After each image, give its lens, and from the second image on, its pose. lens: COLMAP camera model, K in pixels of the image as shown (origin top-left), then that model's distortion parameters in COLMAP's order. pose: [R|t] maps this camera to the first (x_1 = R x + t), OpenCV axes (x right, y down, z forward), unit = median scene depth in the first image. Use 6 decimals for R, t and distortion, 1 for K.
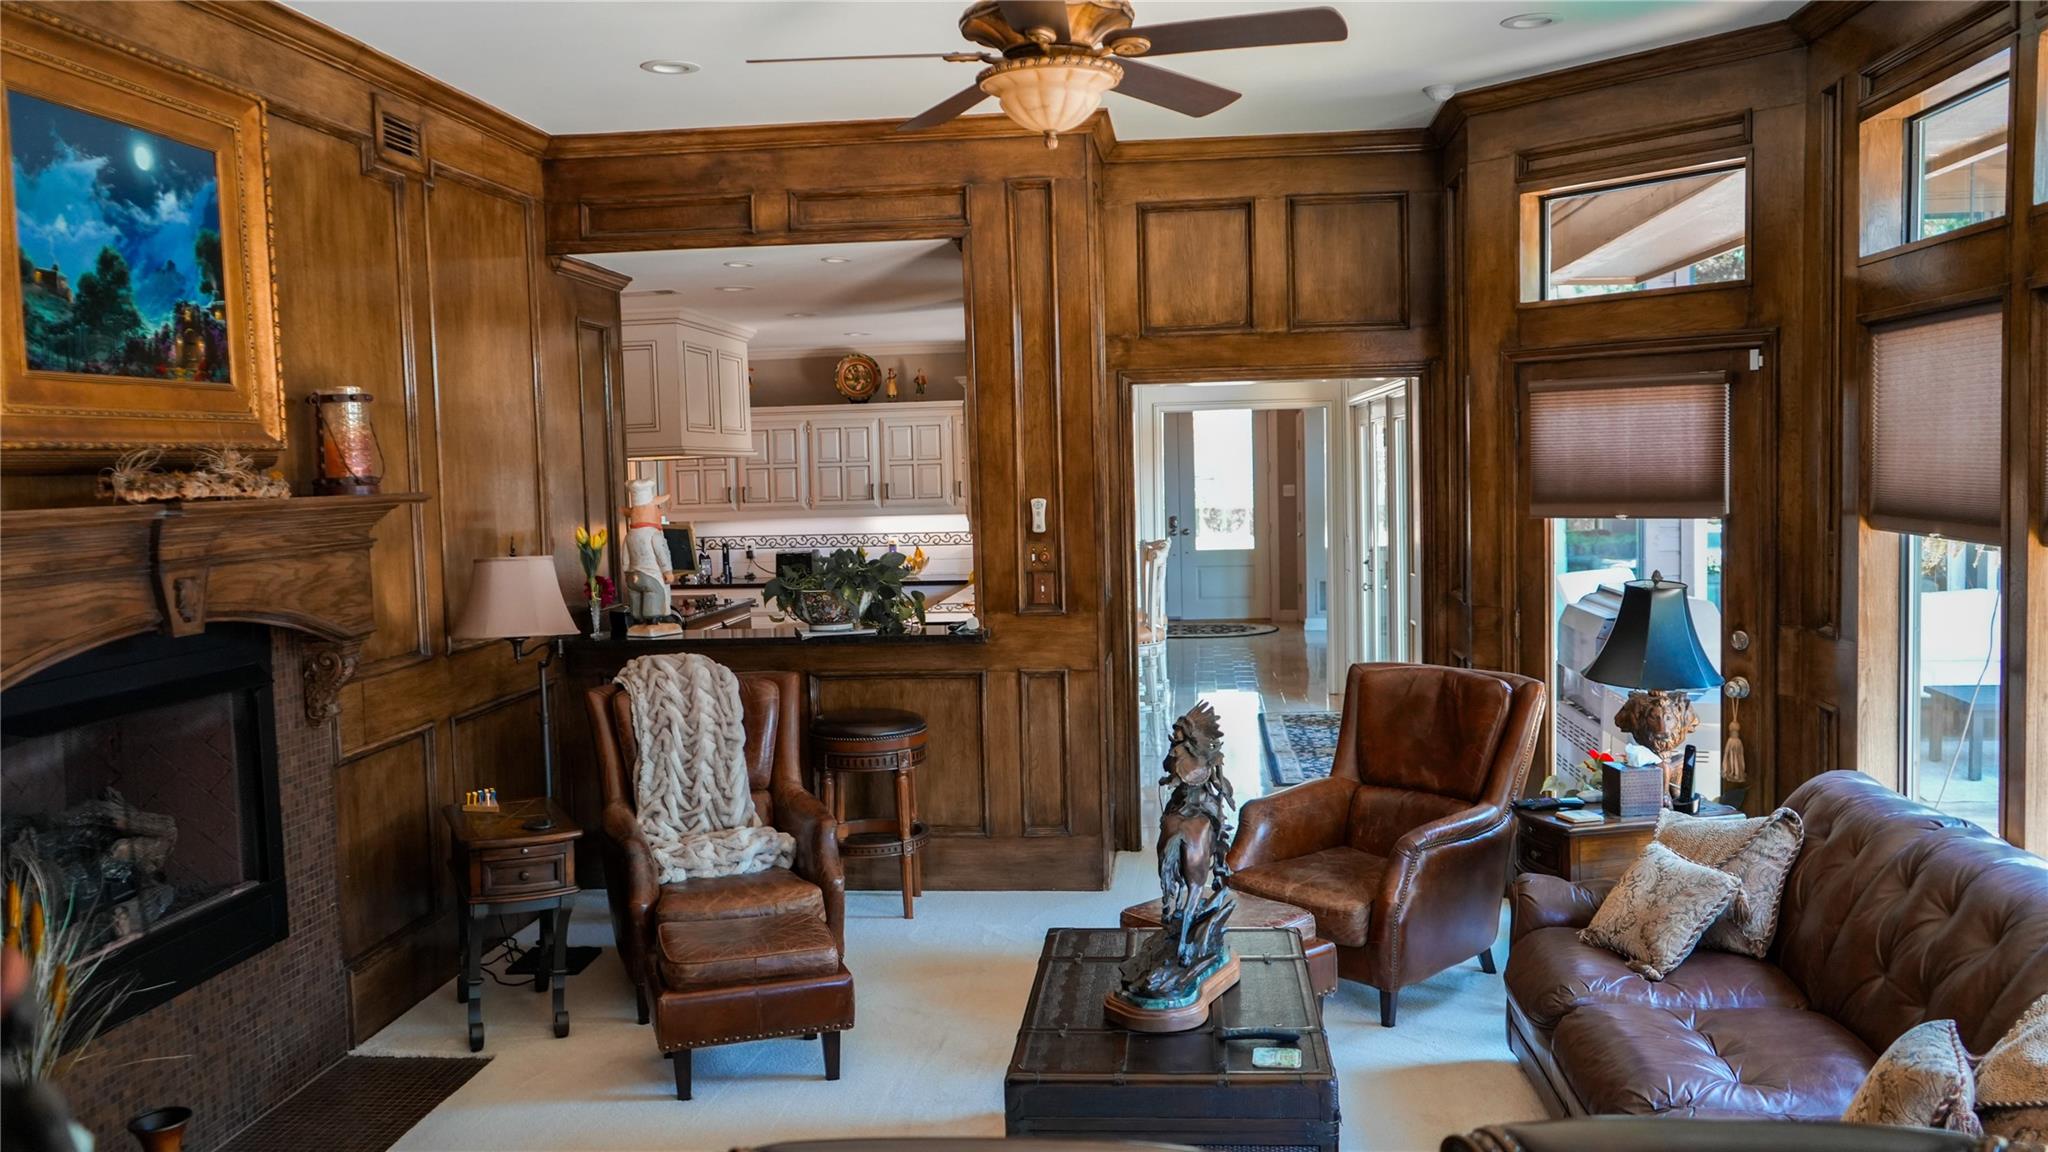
lens RADIAL K [[1623.7, 0, 1027.2], [0, 1623.7, 579.5], [0, 0, 1]] dist [-0.015750, 0.005463]
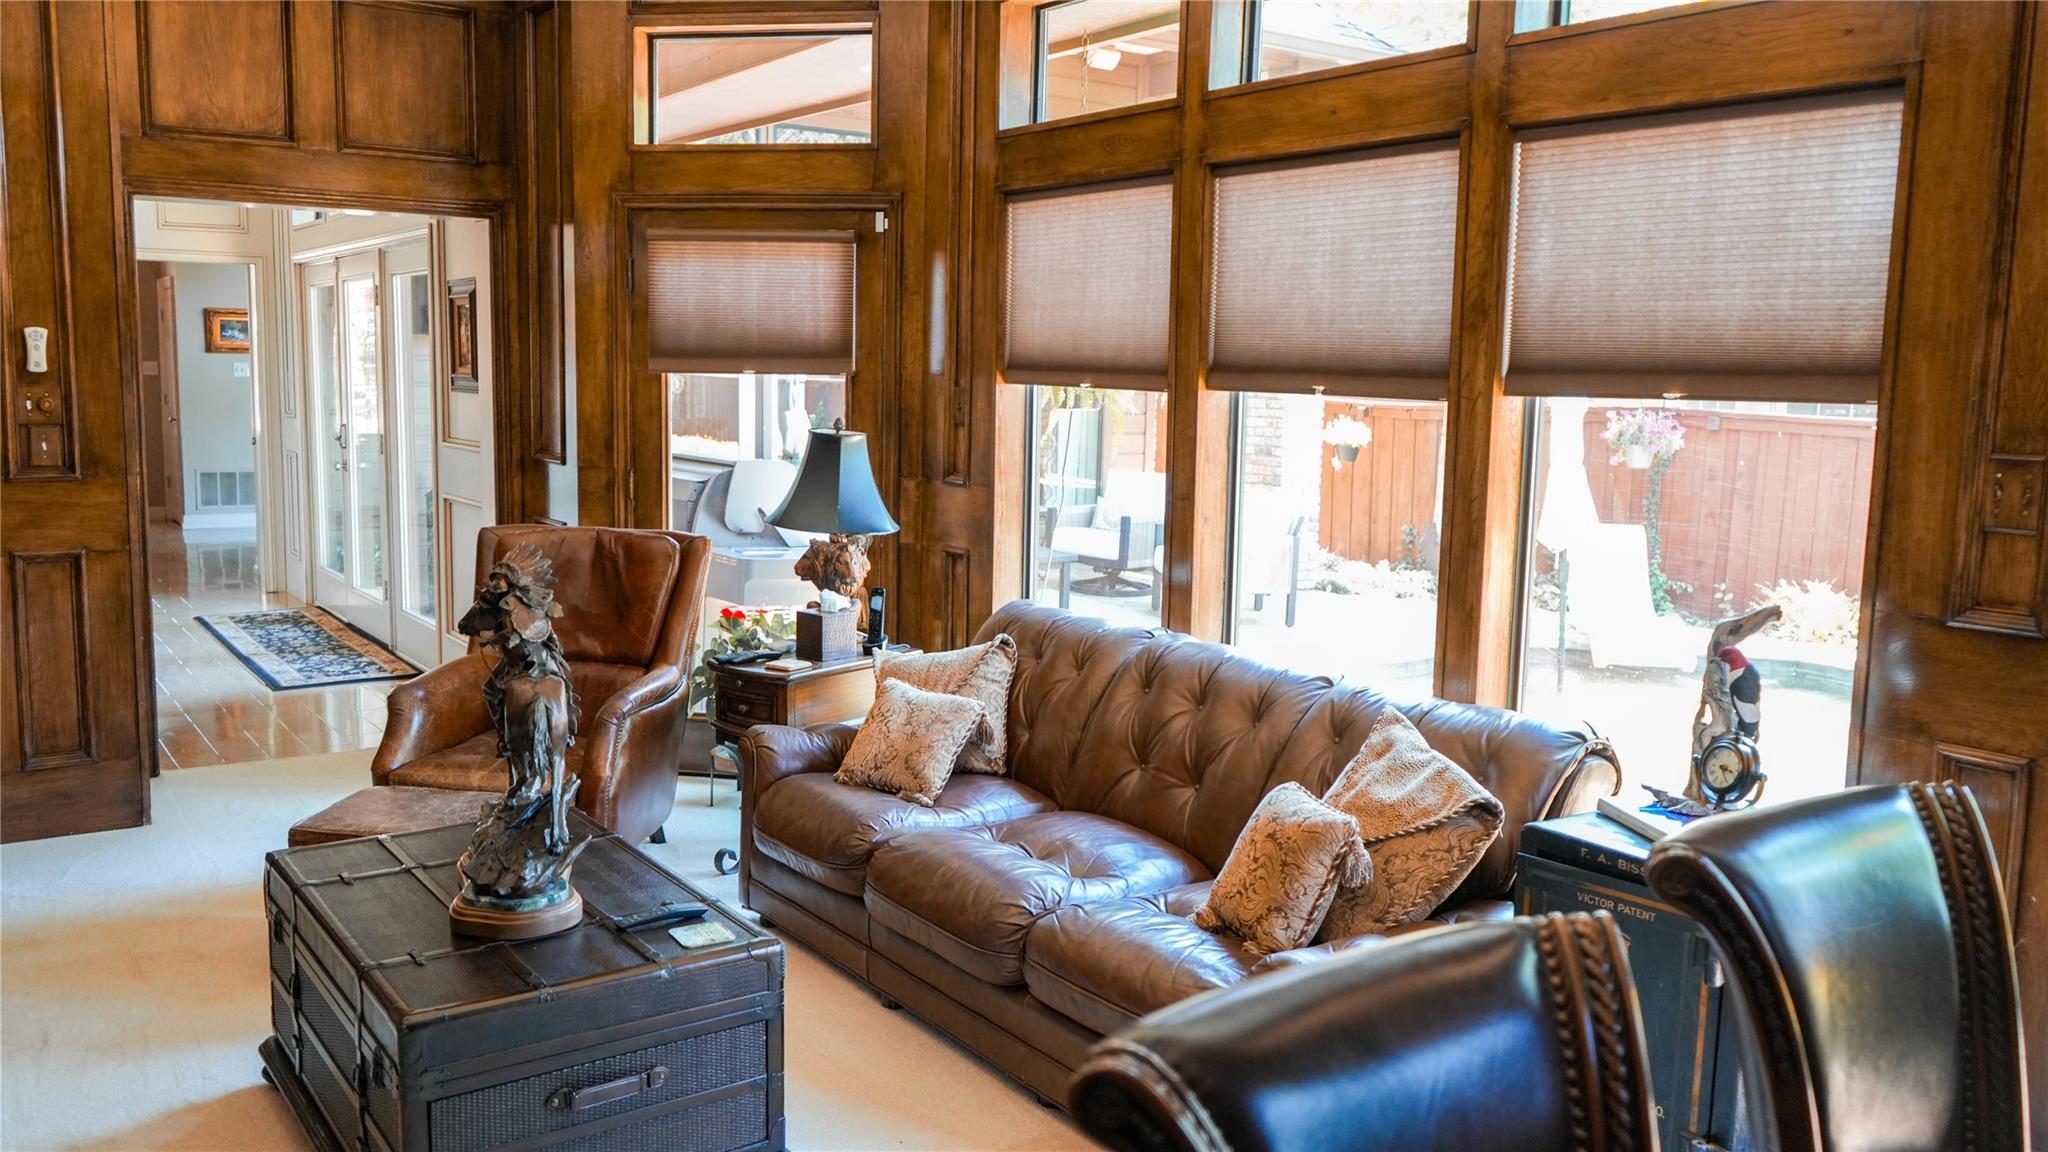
lens RADIAL K [[1623.7, 0, 1021.9], [0, 1623.7, 569.4], [0, 0, 1]] dist [-0.015750, 0.005463]
pose [[0.754150, -0.040836, 0.655431, -0.169922], [0.008378, 0.998582, 0.052576, 0.032327], [-0.656649, -0.034159, 0.753423, 0.141277]]
